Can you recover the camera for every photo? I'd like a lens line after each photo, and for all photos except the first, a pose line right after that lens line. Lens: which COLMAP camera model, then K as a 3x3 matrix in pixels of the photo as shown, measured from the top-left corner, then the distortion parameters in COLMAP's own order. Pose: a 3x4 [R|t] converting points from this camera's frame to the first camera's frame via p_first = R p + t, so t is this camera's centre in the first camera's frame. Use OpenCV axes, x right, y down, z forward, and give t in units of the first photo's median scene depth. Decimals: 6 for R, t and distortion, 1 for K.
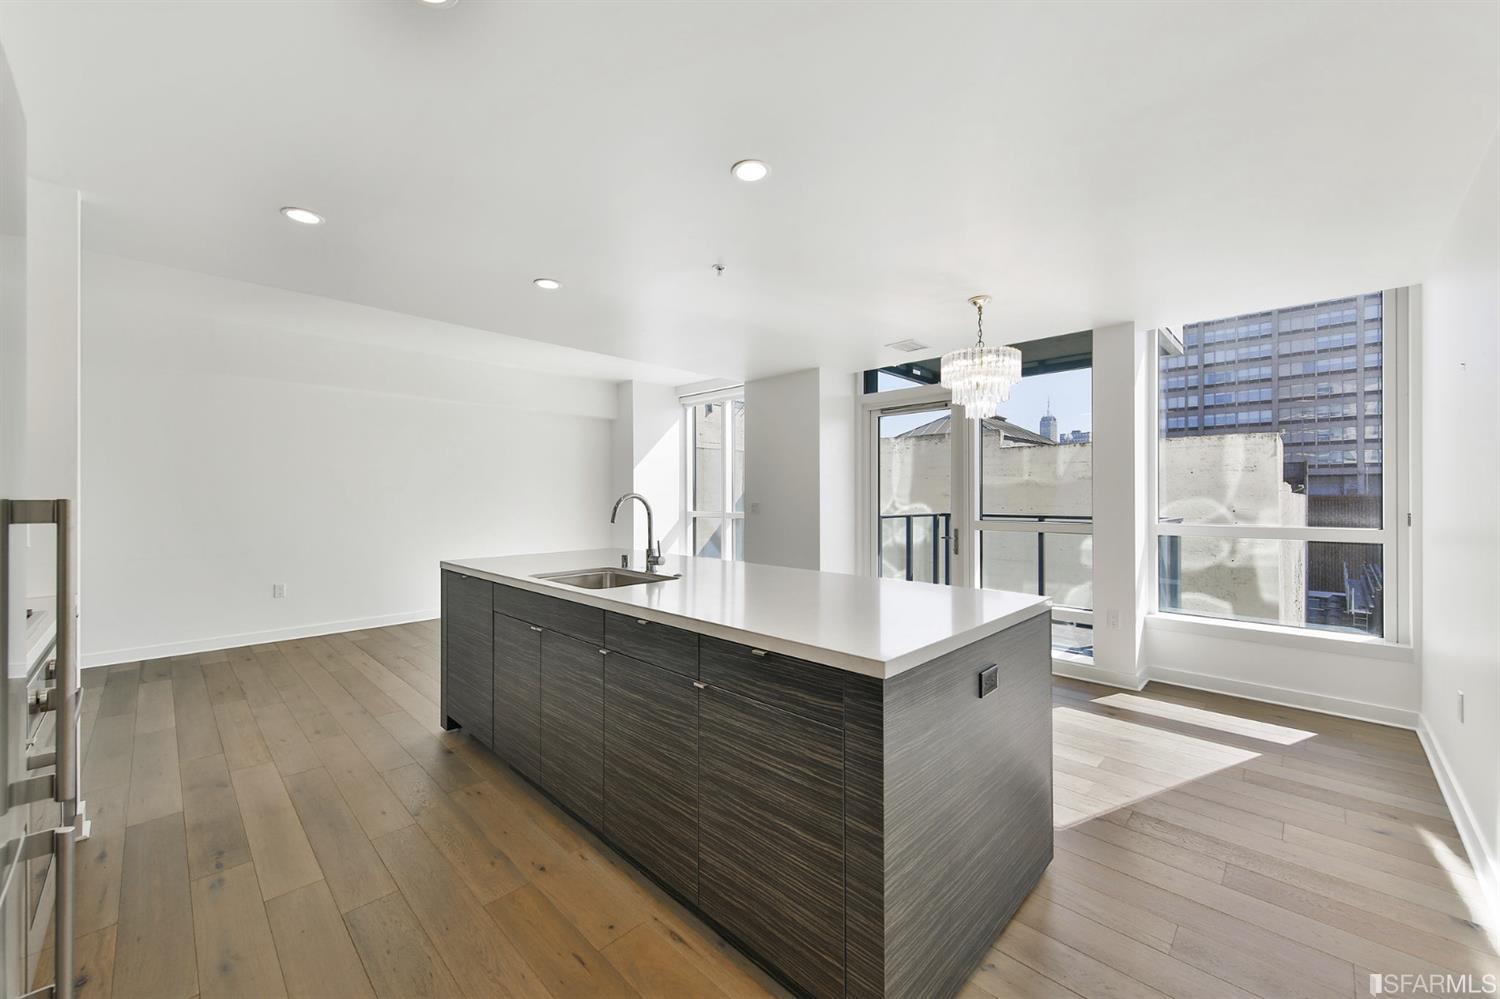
lens RADIAL K [[590.4, 0, 747.8], [0, 590.4, 497.6], [0, 0, 1]] dist [0.003188, -0.001152]
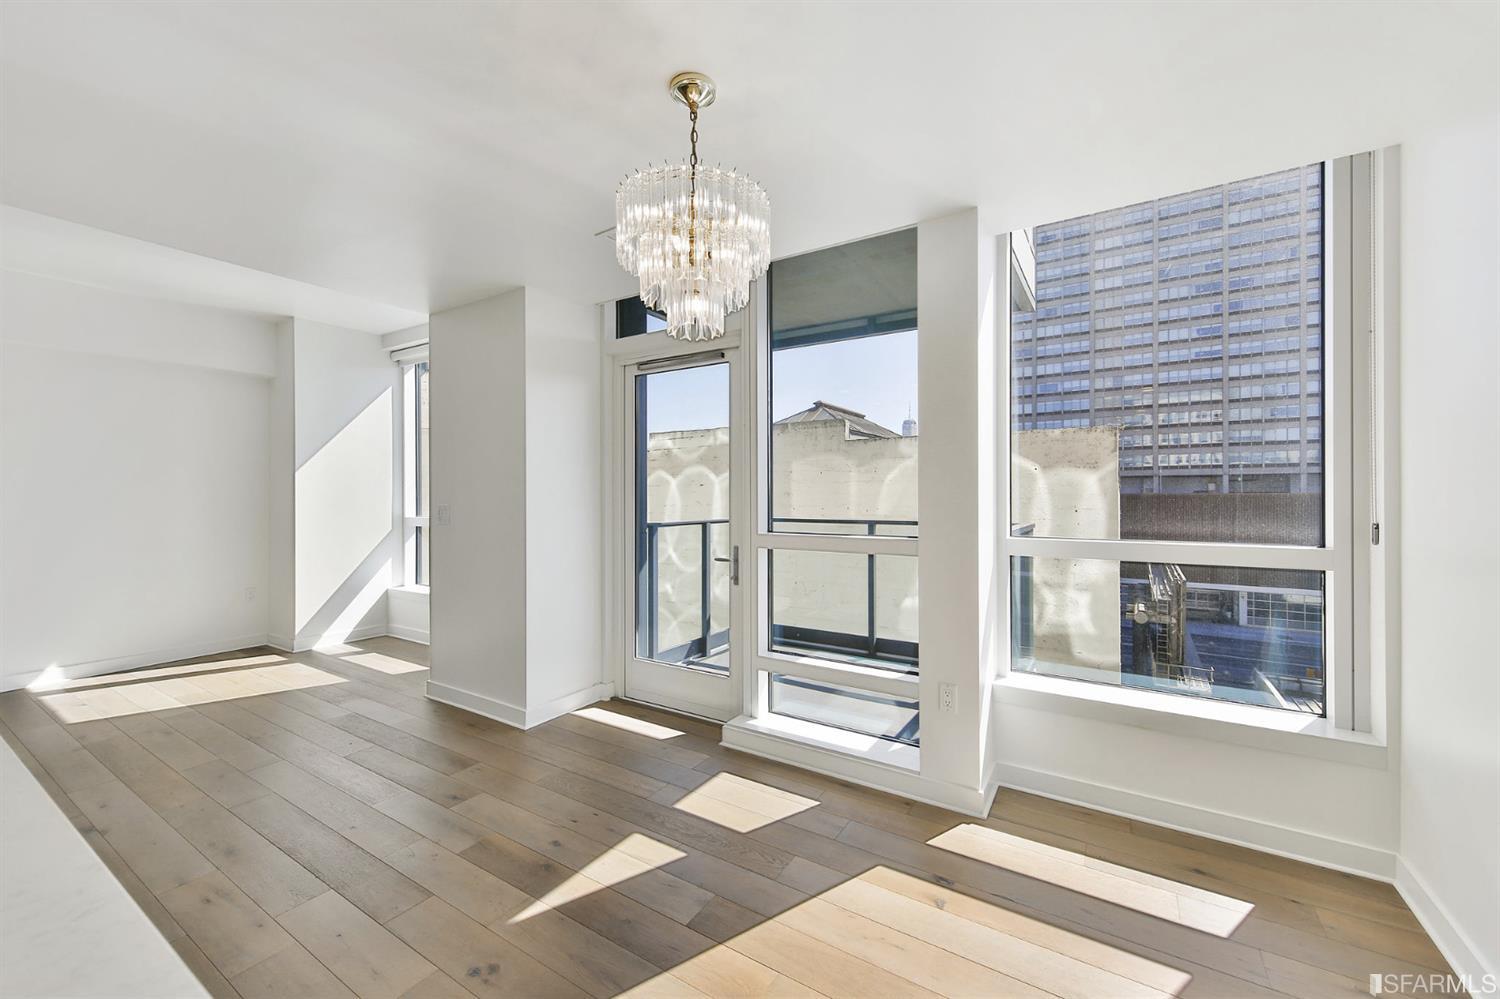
lens RADIAL K [[590.4, 0, 755.9], [0, 590.4, 492.6], [0, 0, 1]] dist [0.003188, -0.001152]
pose [[0.976979, 0.001743, 0.213327, 0.154417], [-0.000729, 0.999988, -0.004830, -0.000916], [-0.213333, 0.004563, 0.976969, 0.232496]]
